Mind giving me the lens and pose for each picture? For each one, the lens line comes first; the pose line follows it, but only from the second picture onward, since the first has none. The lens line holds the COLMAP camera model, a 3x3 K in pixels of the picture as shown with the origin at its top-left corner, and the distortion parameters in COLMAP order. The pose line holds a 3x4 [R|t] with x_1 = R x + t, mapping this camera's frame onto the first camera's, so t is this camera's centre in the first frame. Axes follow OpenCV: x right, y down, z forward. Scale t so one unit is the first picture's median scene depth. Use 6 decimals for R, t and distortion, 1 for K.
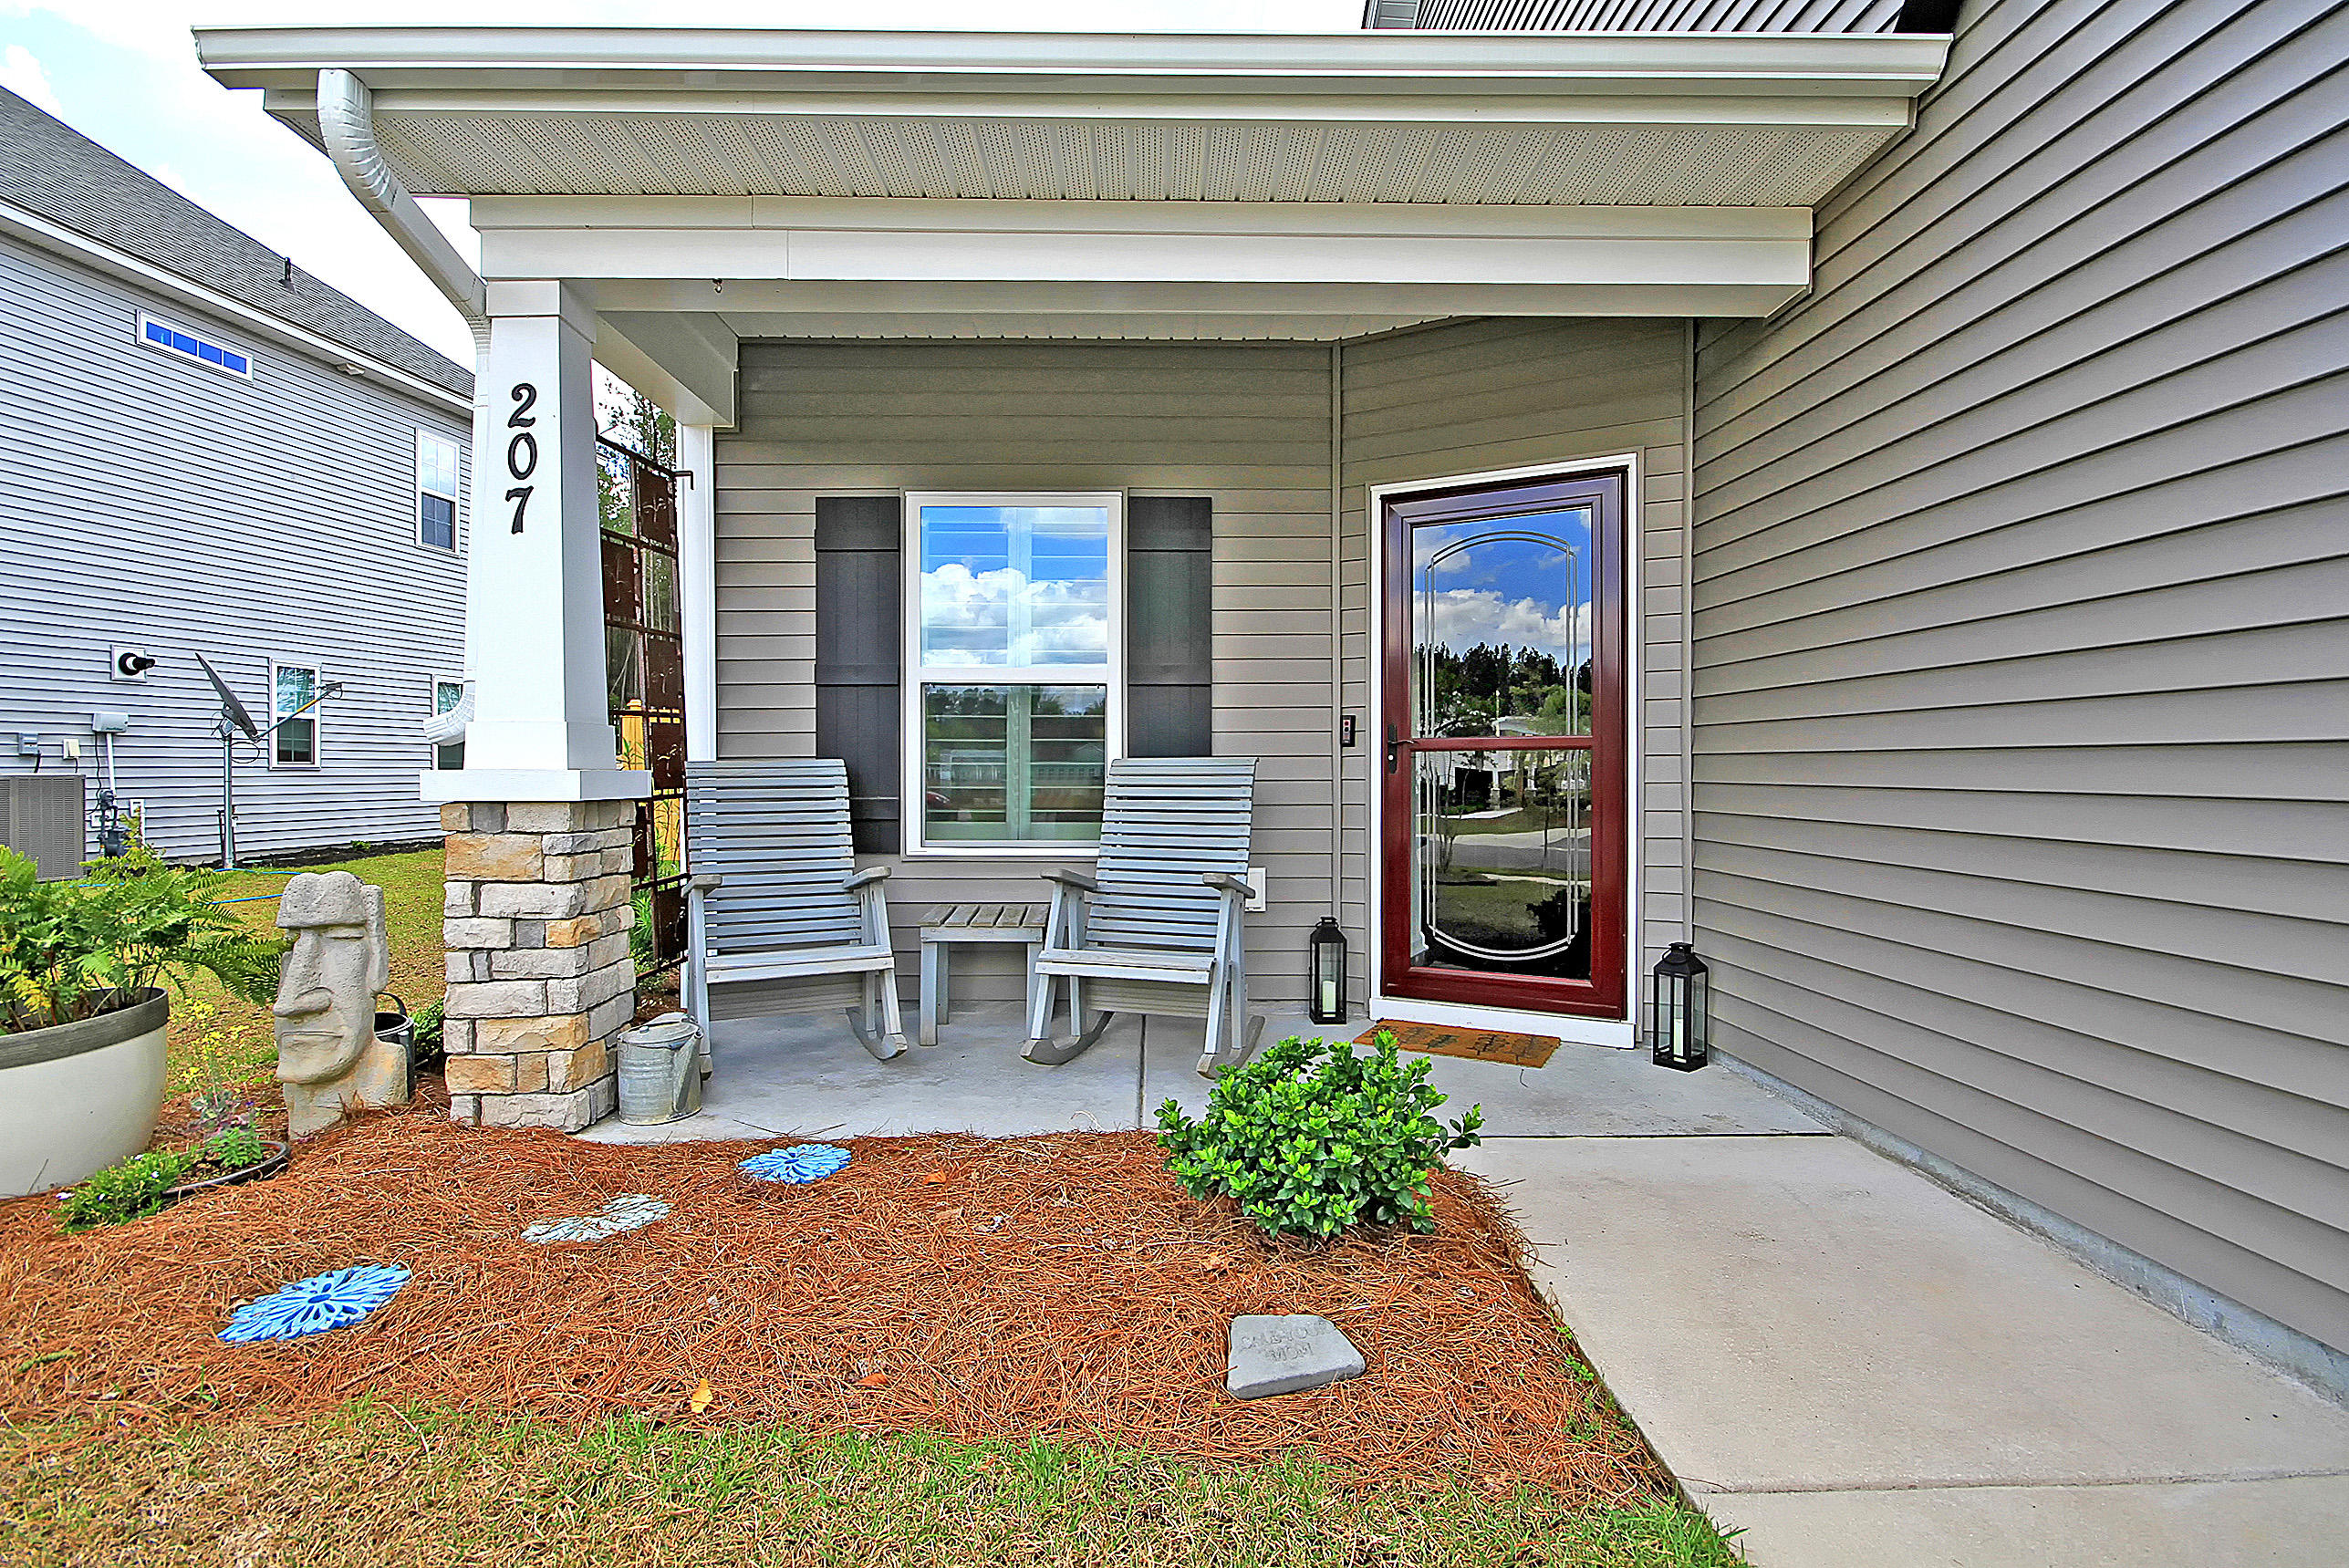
lens RADIAL K [[1033.6, 0, 1174.5], [0, 1033.6, 784.0], [0, 0, 1]] dist [-0.001823, -0.000182]
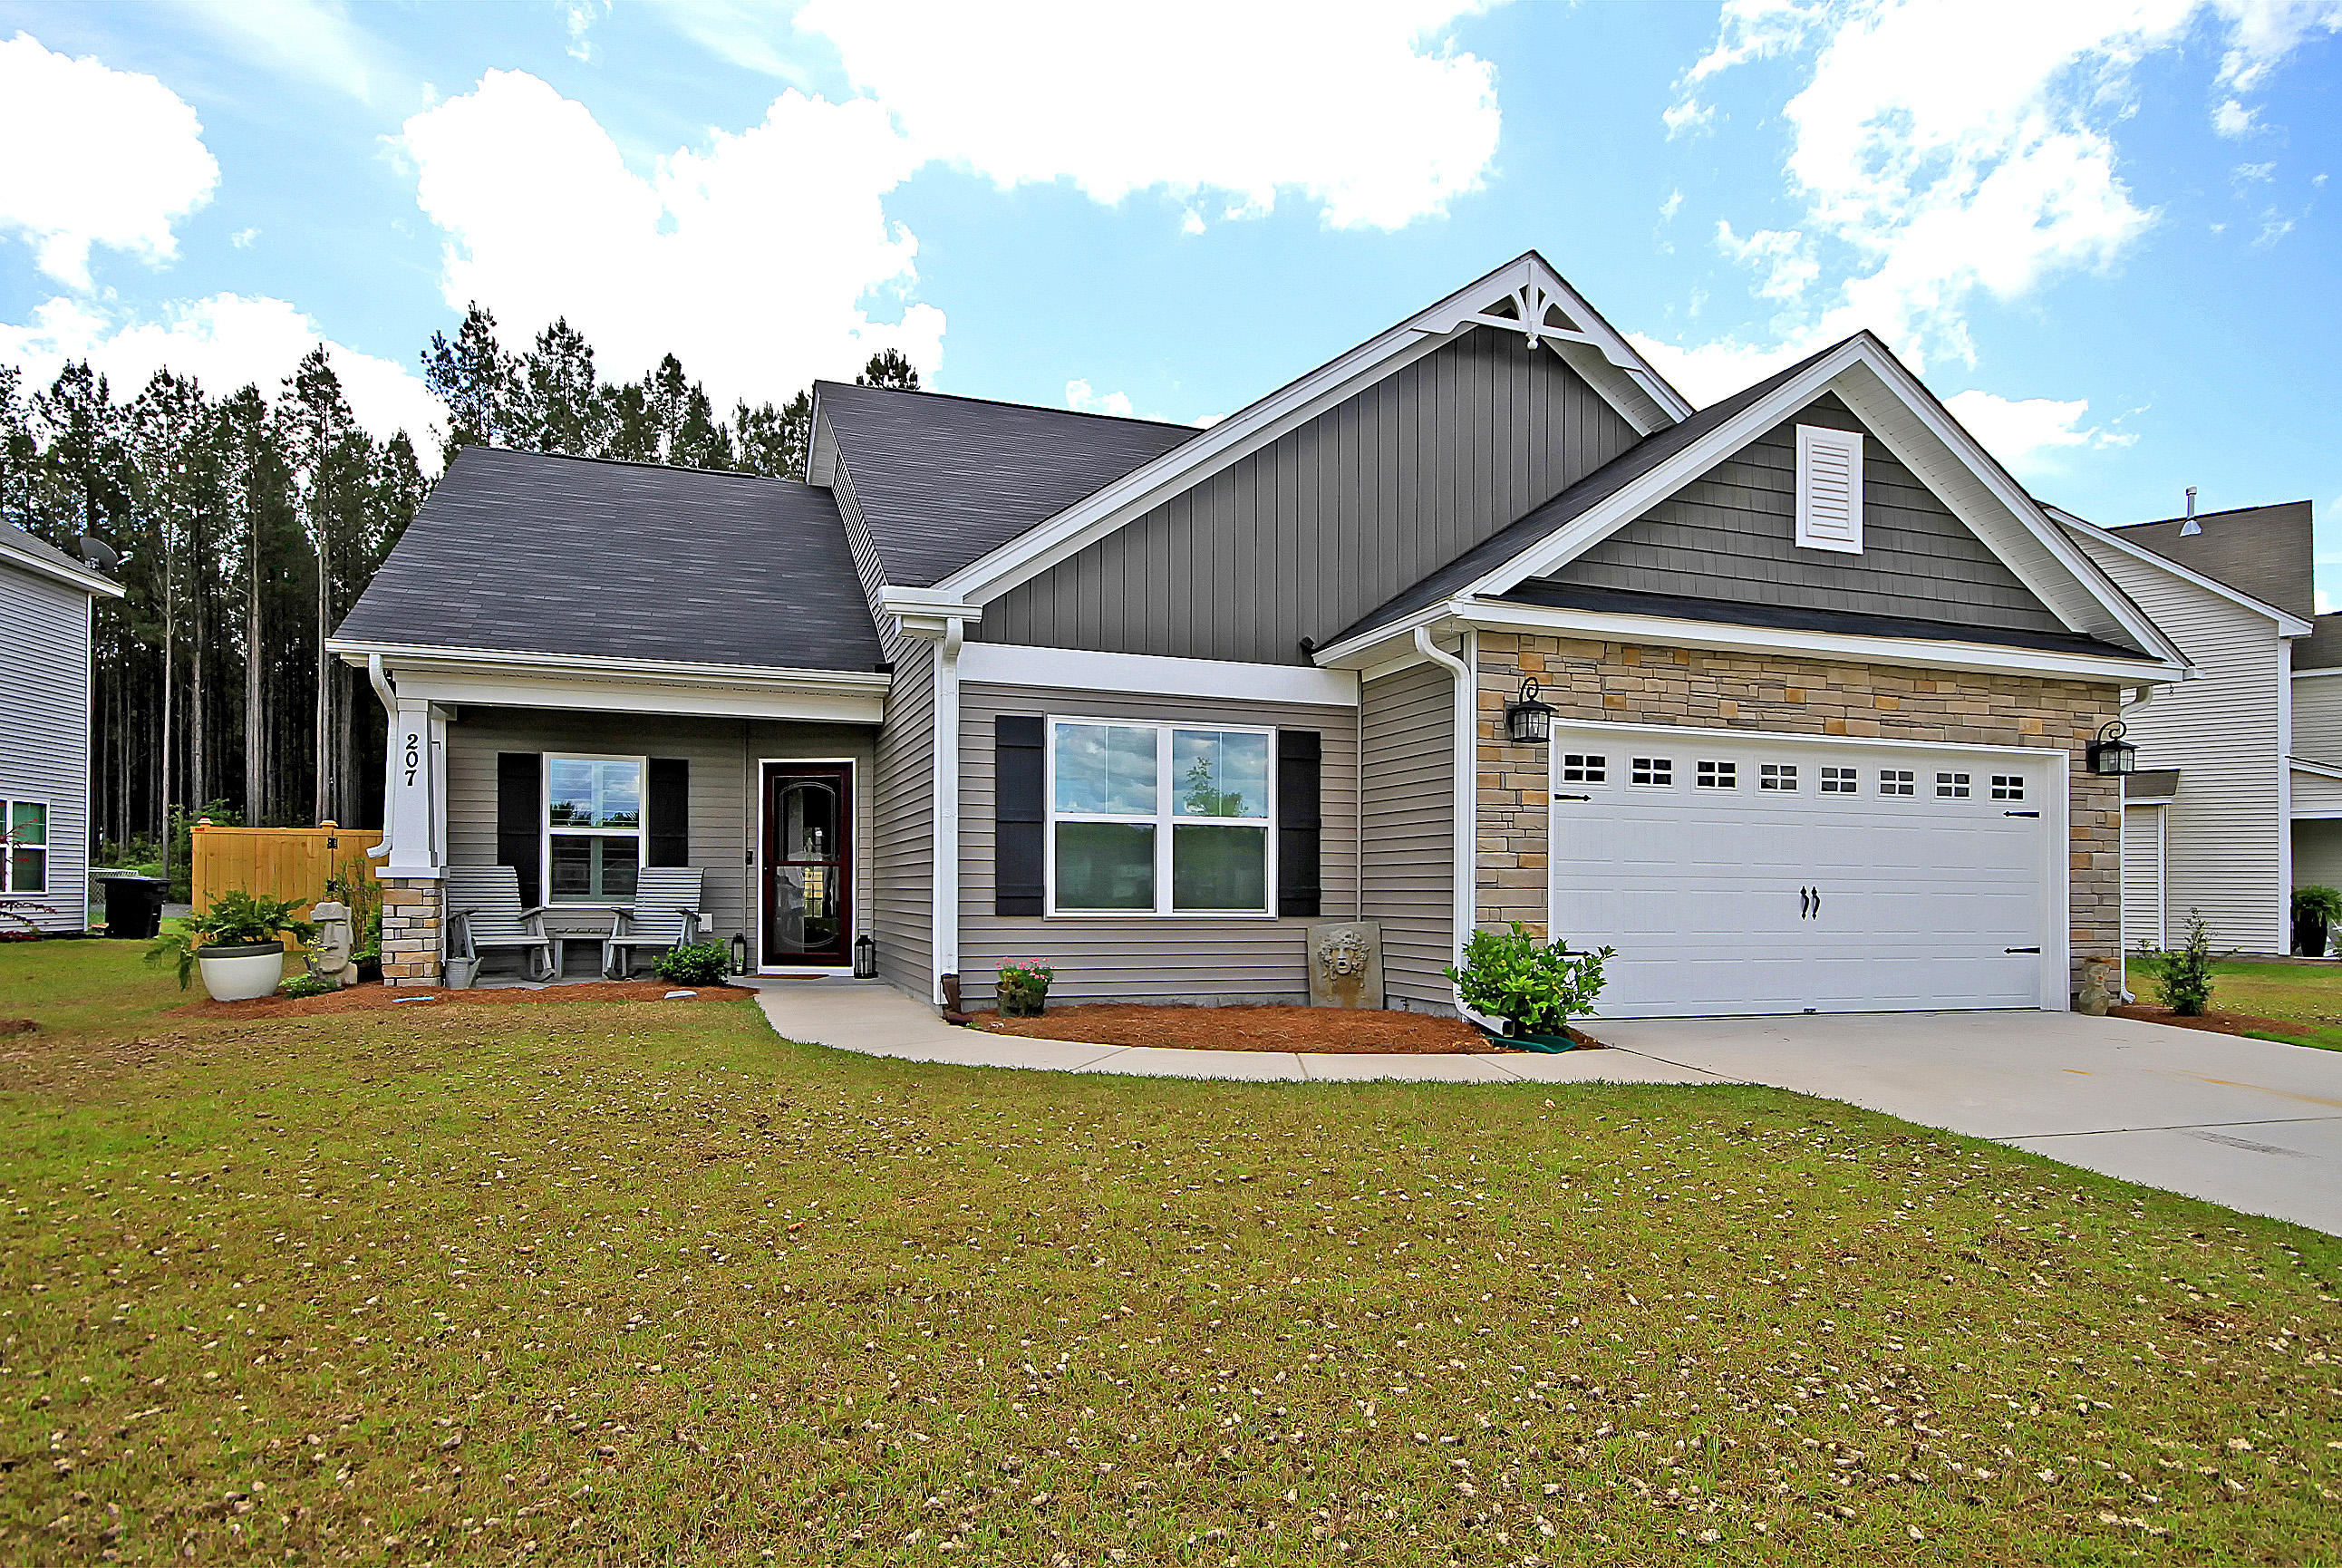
lens RADIAL K [[1323.5, 0, 1263.1], [0, 1323.5, 898.1], [0, 0, 1]] dist [0.005127, 0.001091]
pose [[0.938932, 0.006136, 0.344048, 0.245585], [-0.001317, 0.999898, -0.014239, 0.093065], [-0.344100, 0.012917, 0.938844, -2.490664]]
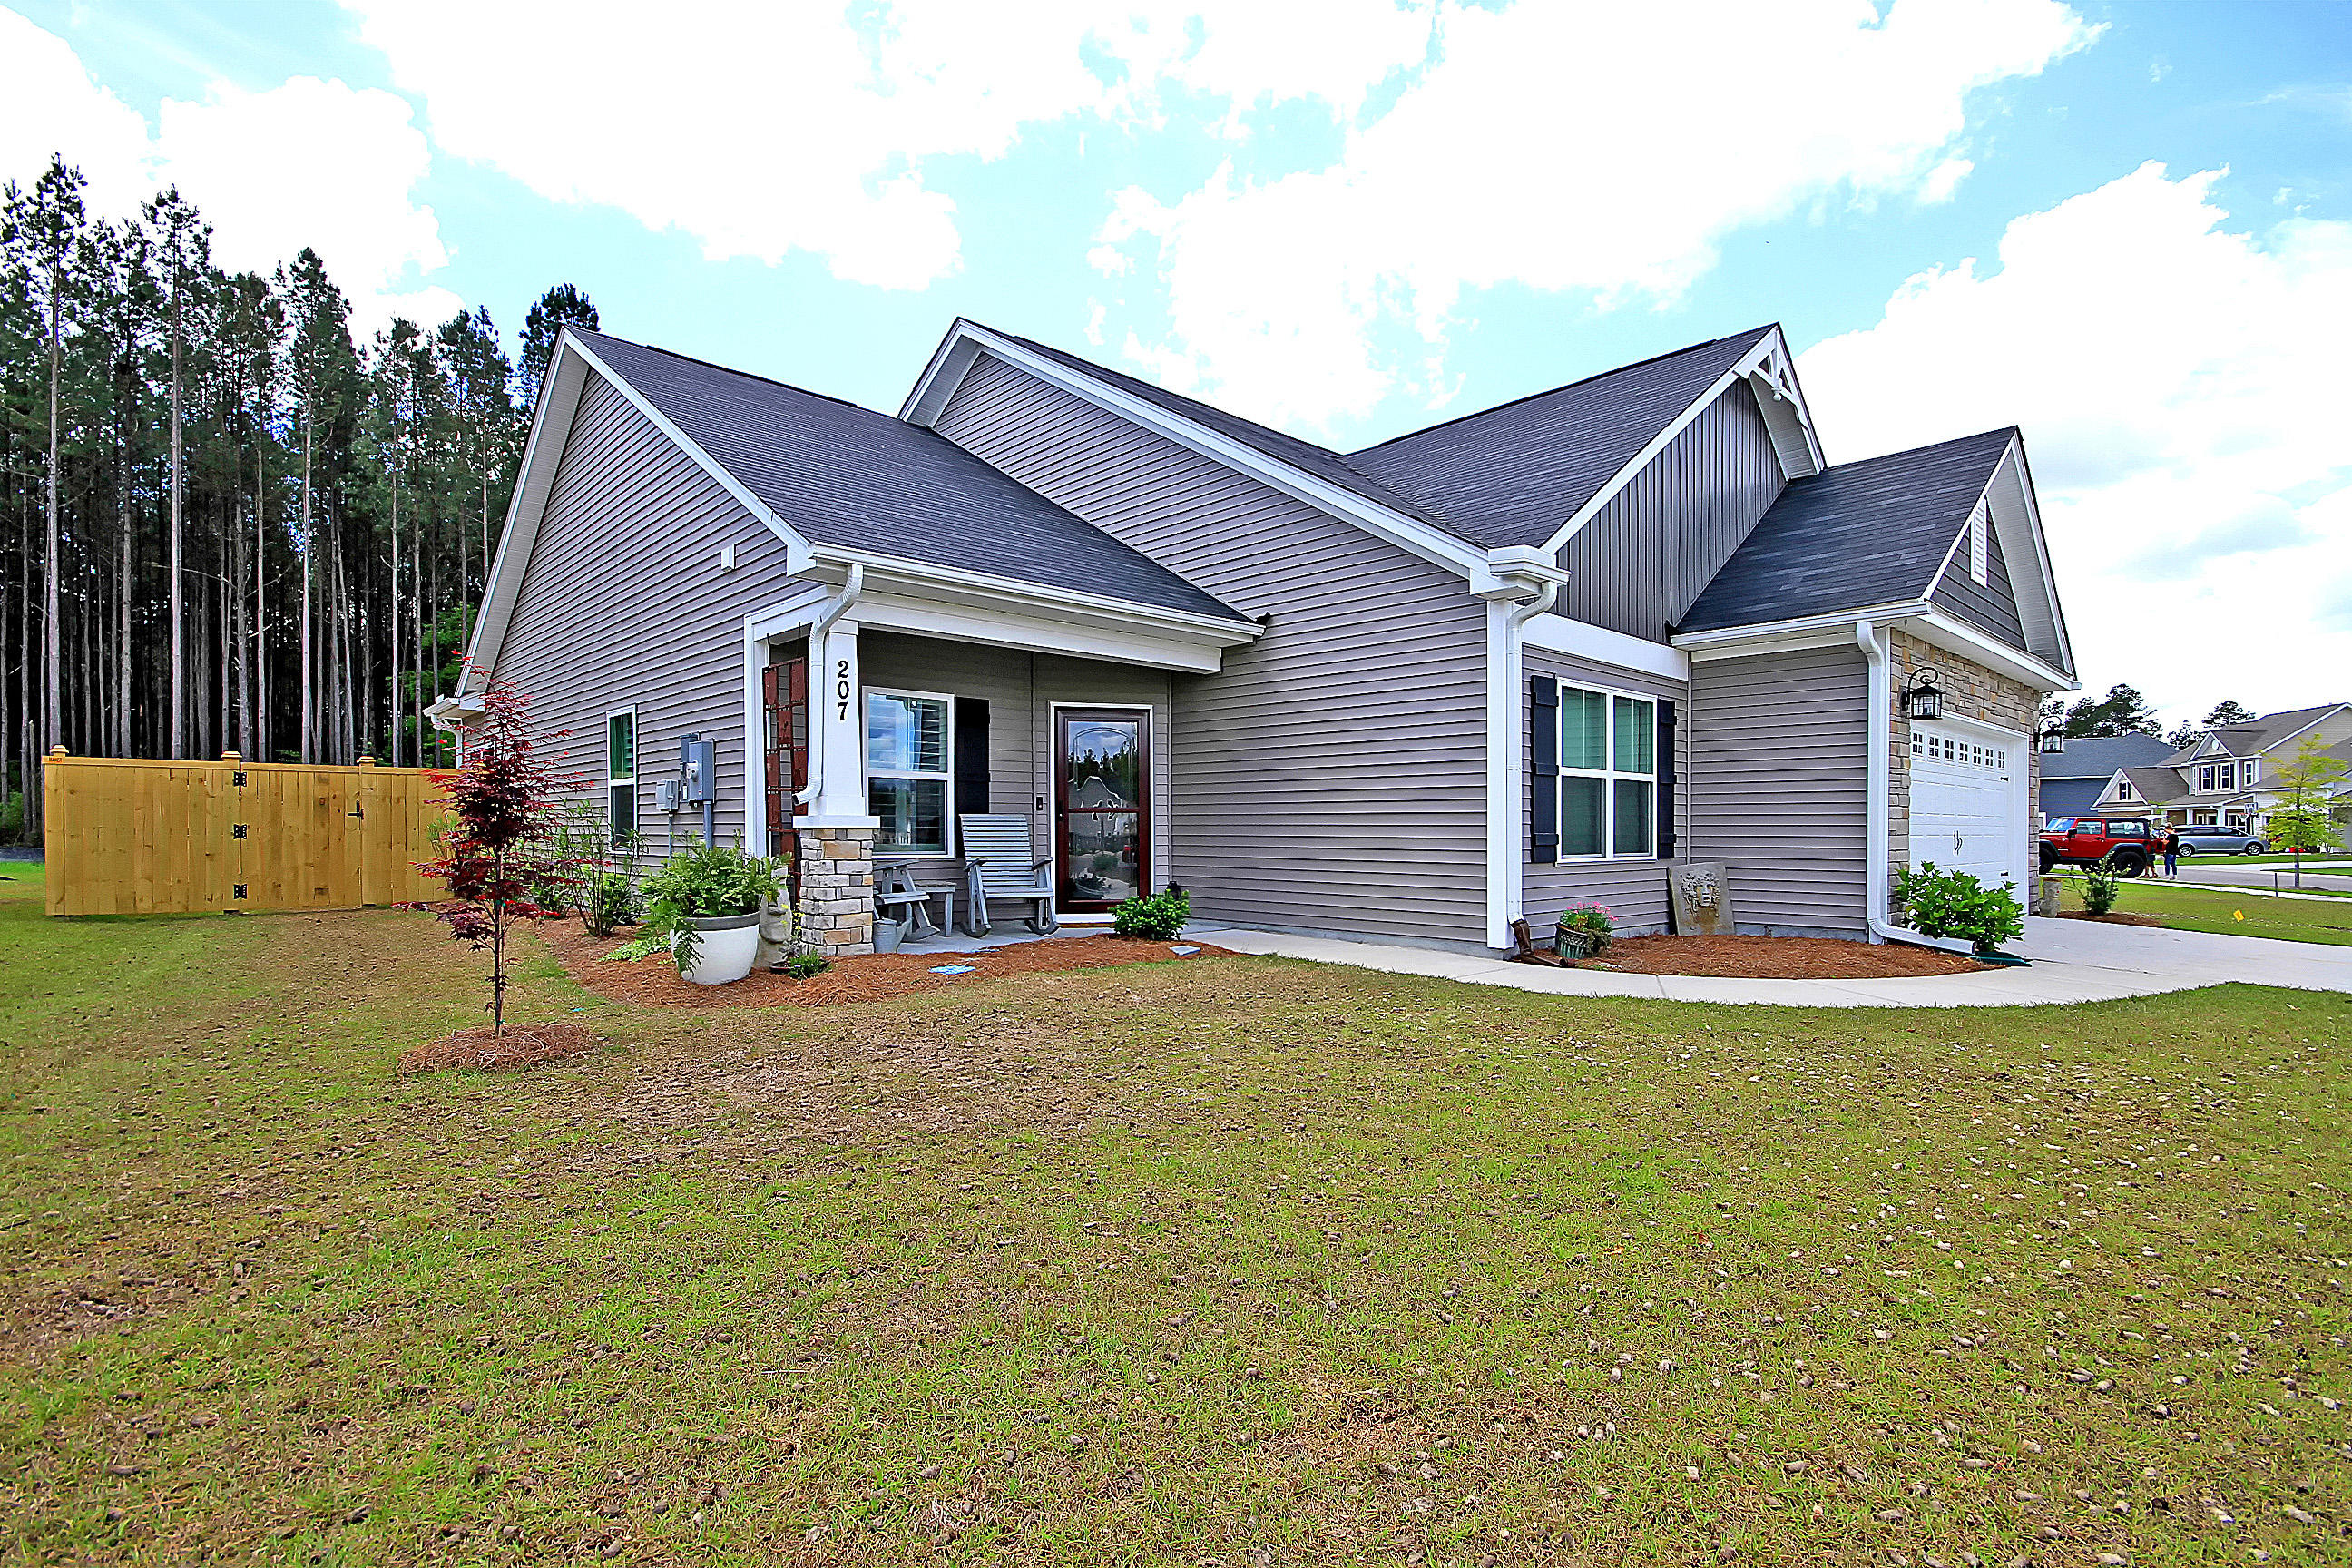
lens RADIAL K [[1078.8, 0, 1181.2], [0, 1078.8, 839.0], [0, 0, 1]] dist [0.025121, -0.022006]
pose [[0.734685, -0.004073, 0.678396, -1.363092], [0.008826, 0.999955, -0.003554, 0.044613], [-0.678351, 0.008599, 0.734688, -1.106530]]
